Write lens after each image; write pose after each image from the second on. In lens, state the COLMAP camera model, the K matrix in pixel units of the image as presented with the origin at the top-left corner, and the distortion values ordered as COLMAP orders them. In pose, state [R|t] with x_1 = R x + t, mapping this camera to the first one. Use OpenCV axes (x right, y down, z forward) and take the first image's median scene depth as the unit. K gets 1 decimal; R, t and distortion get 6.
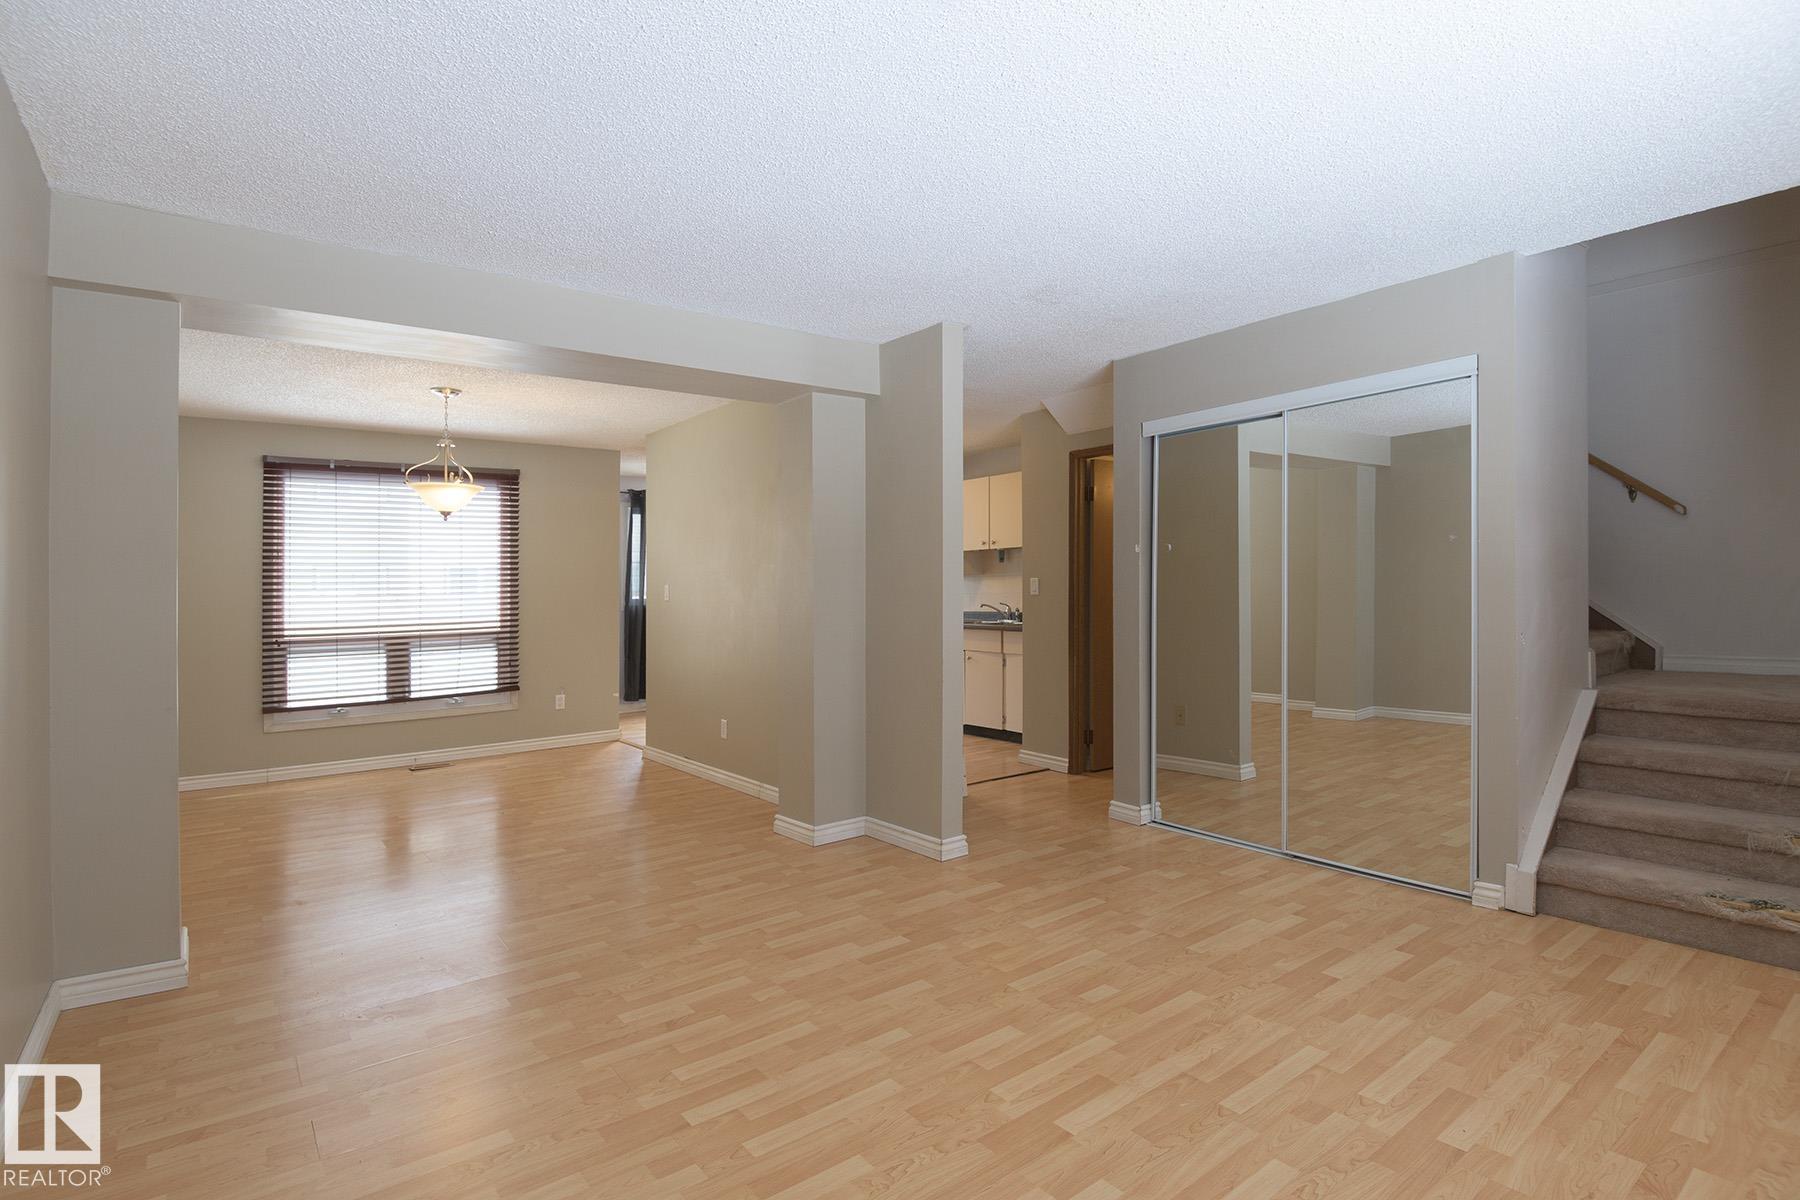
lens RADIAL K [[896.3, 0, 905.7], [0, 896.3, 599.4], [0, 0, 1]] dist [0.005539, -0.020731]
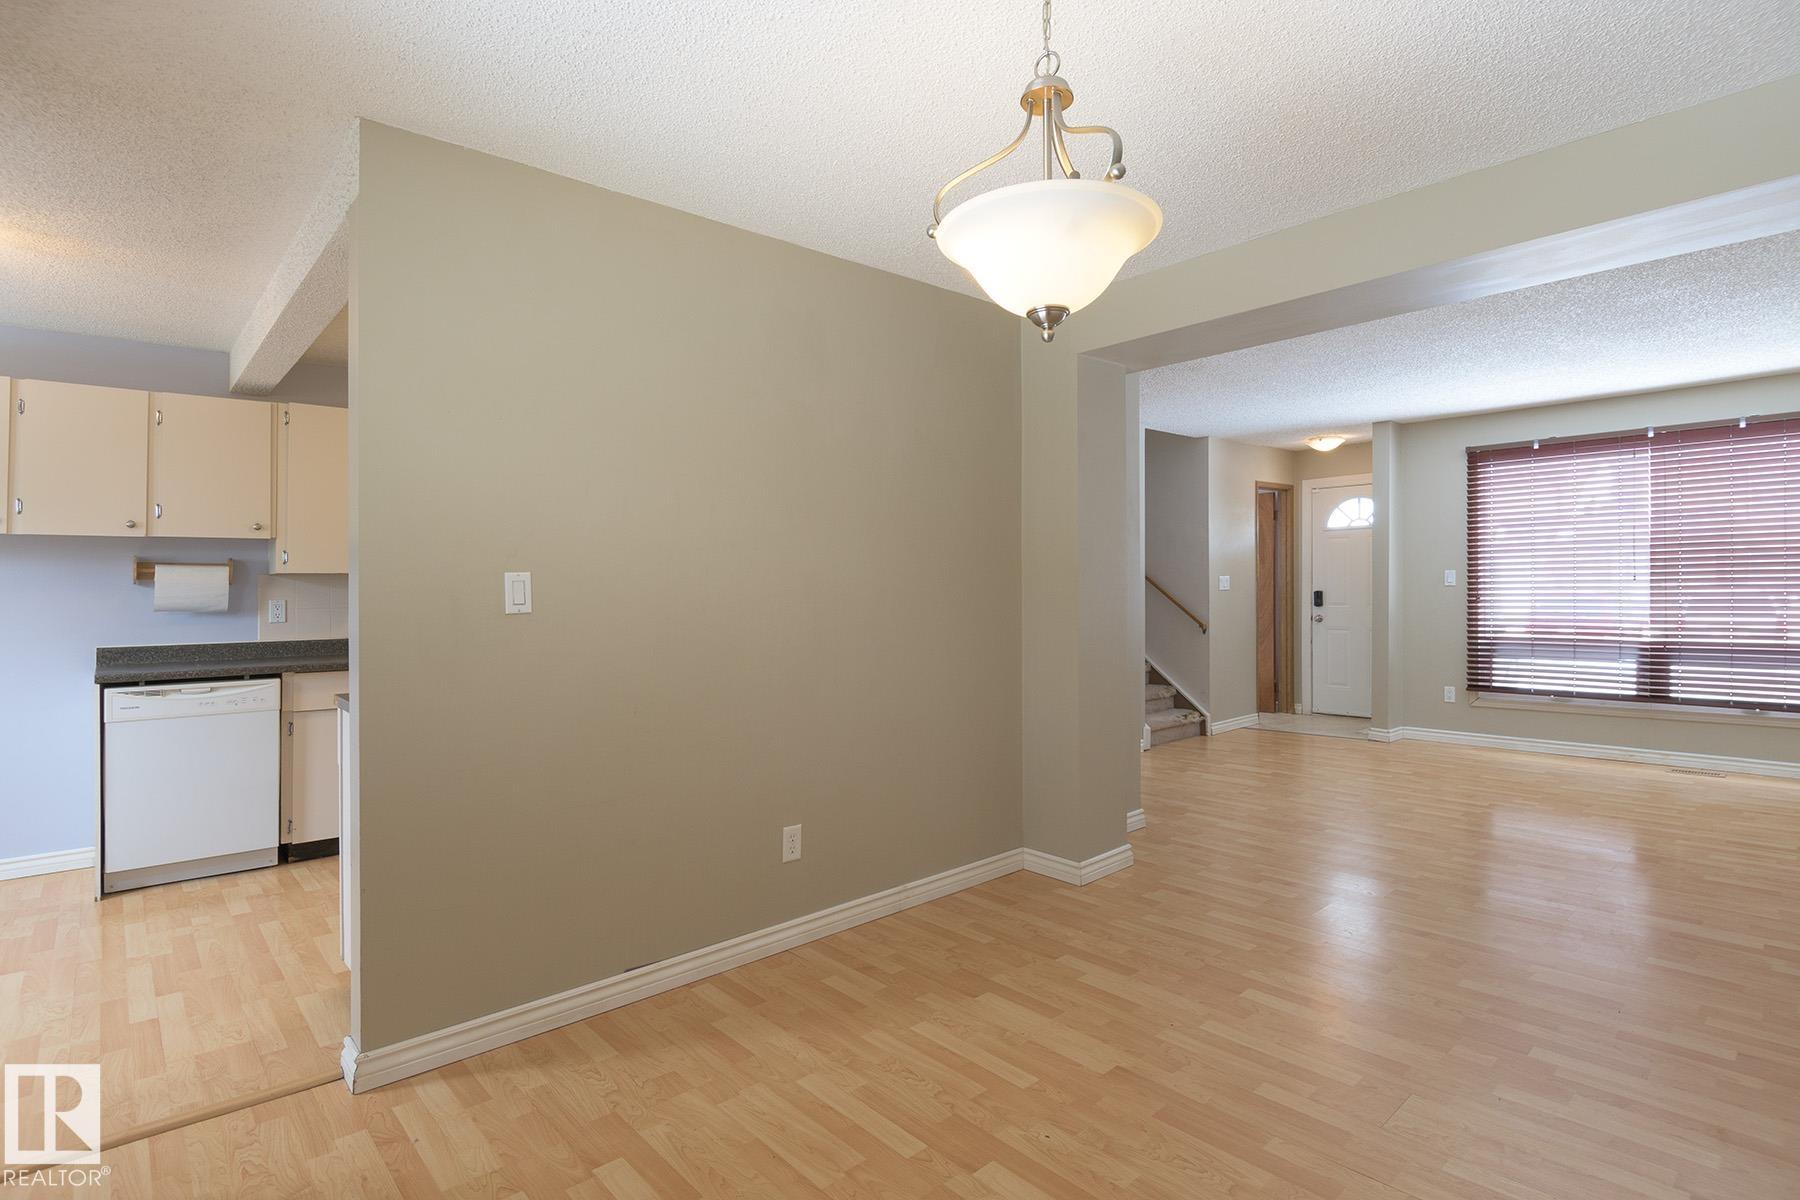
lens RADIAL K [[895.4, 0, 899.9], [0, 895.4, 589.3], [0, 0, 1]] dist [0.001267, -0.017762]
pose [[-0.071397, 0.019415, 0.997259, -0.733779], [0.027656, 0.999465, -0.017478, 0.003714], [-0.997064, 0.026332, -0.071896, 0.950230]]
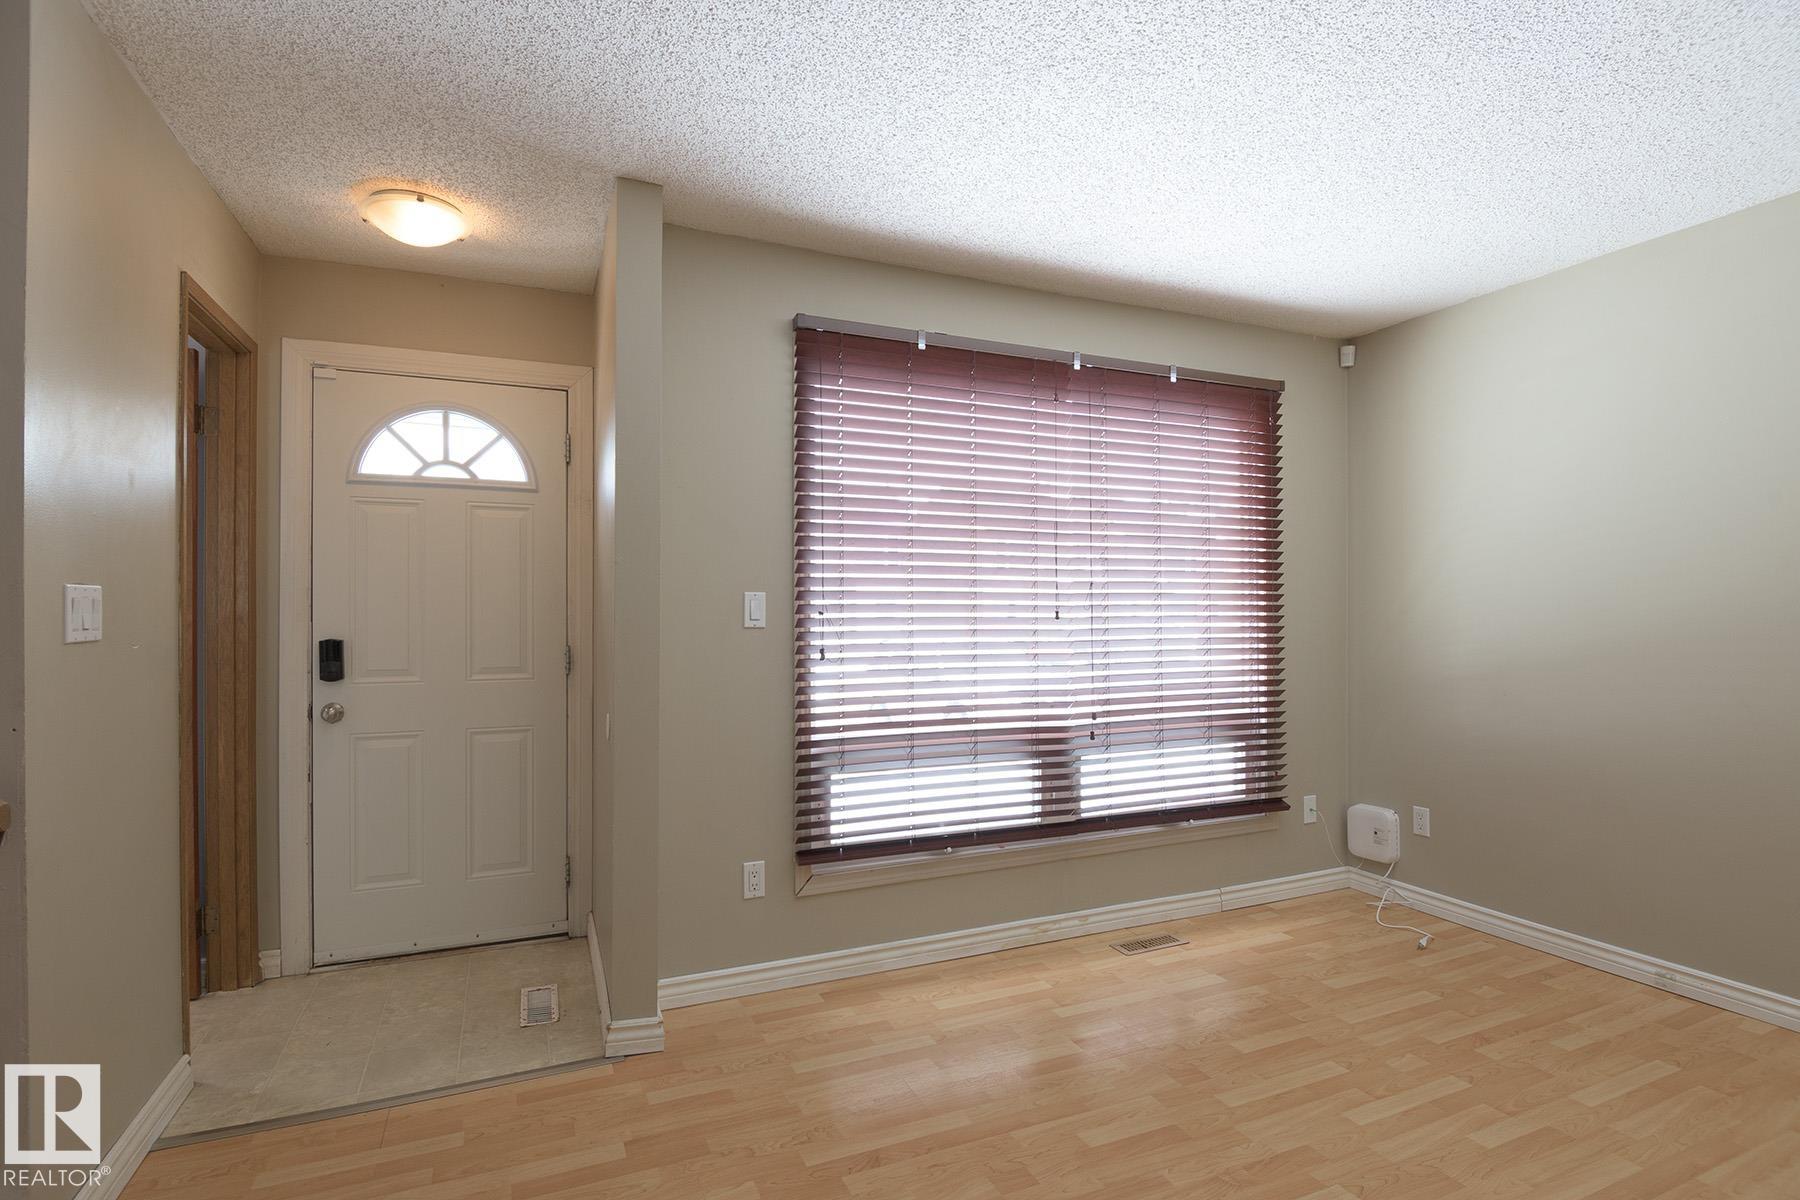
lens RADIAL K [[887.6, 0, 910.2], [0, 887.6, 630.6], [0, 0, 1]] dist [0.002839, -0.021575]
pose [[-0.970344, 0.019125, 0.240971, 0.157587], [0.024940, 0.999466, 0.021105, -0.008222], [-0.240439, 0.026489, -0.970303, 0.619742]]
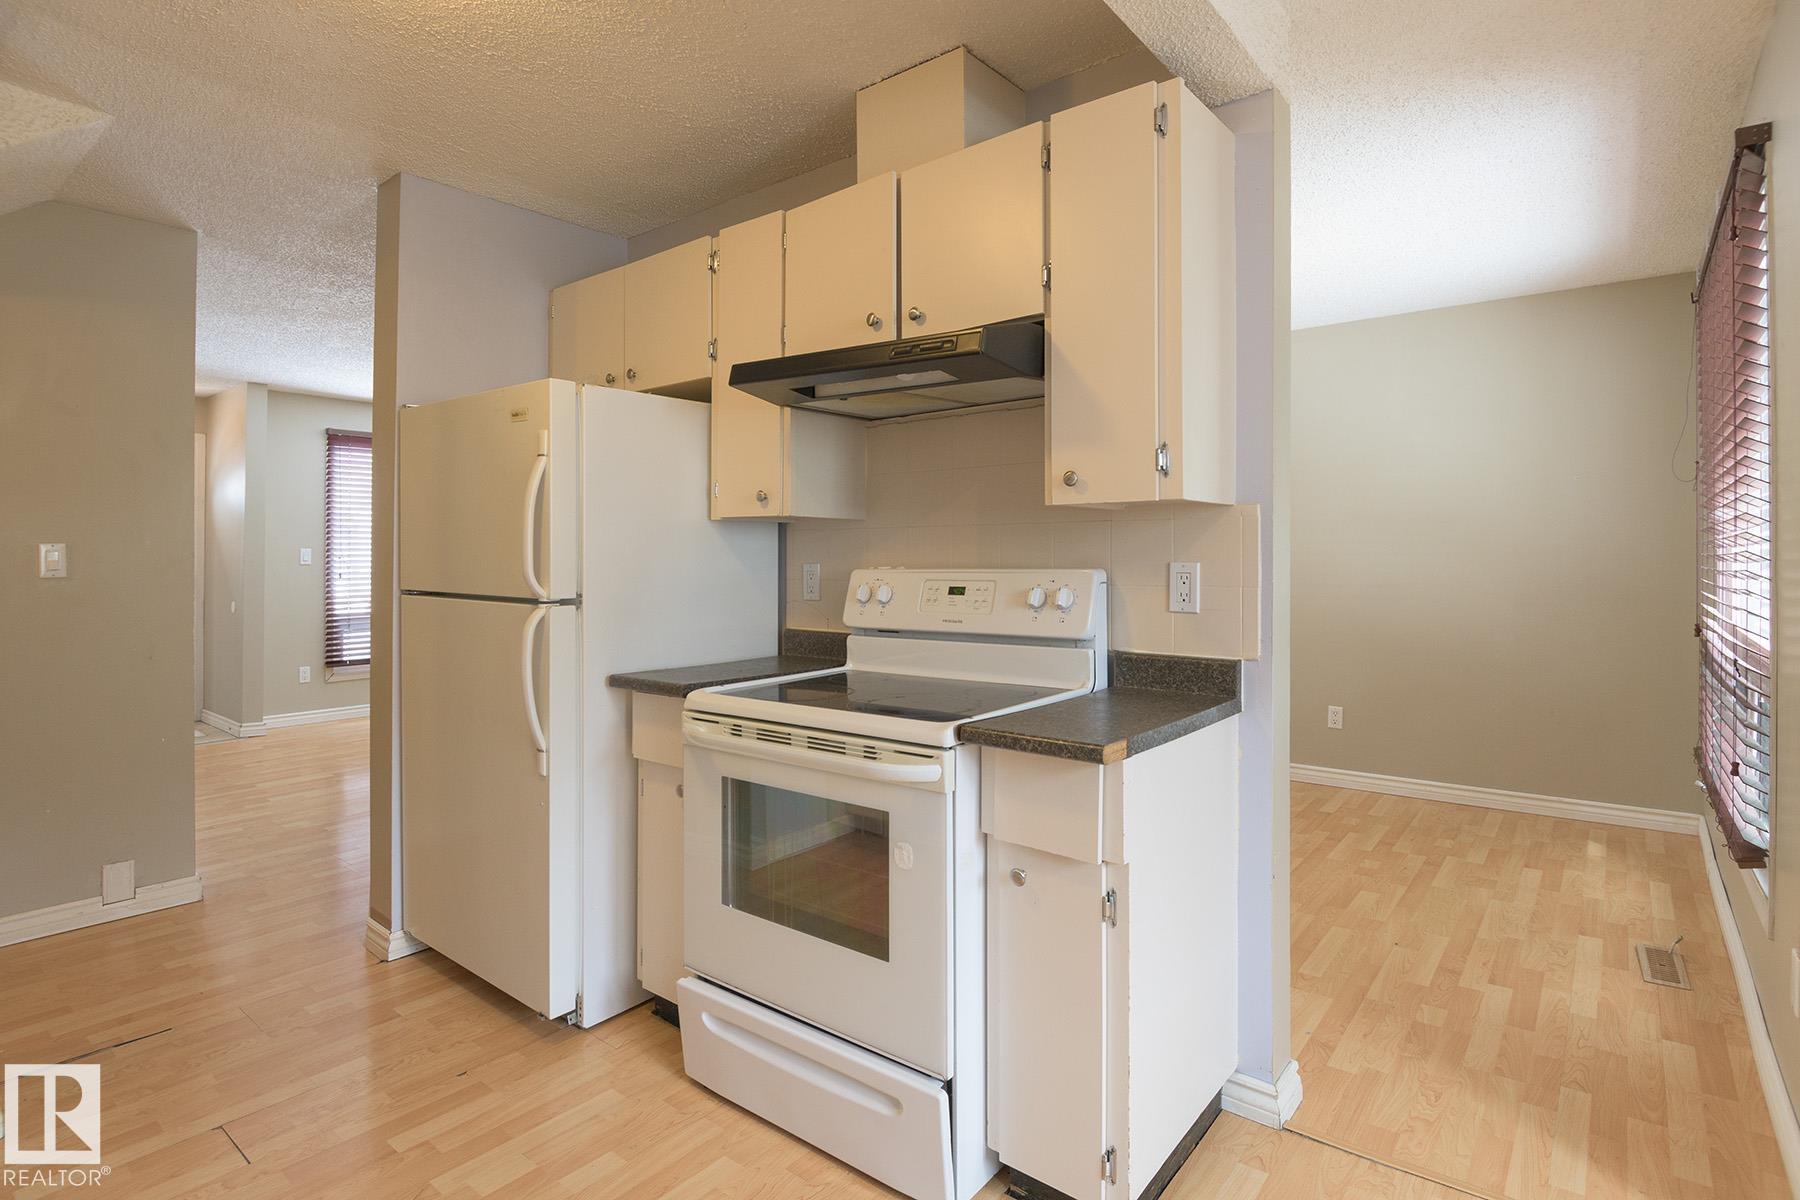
lens RADIAL K [[896.3, 0, 905.7], [0, 896.3, 599.4], [0, 0, 1]] dist [0.005539, -0.020731]
pose [[-0.971462, 0.031670, -0.235073, -0.114292], [0.017585, 0.997935, 0.061777, -0.014160], [0.236544, 0.055880, -0.970013, 1.448569]]
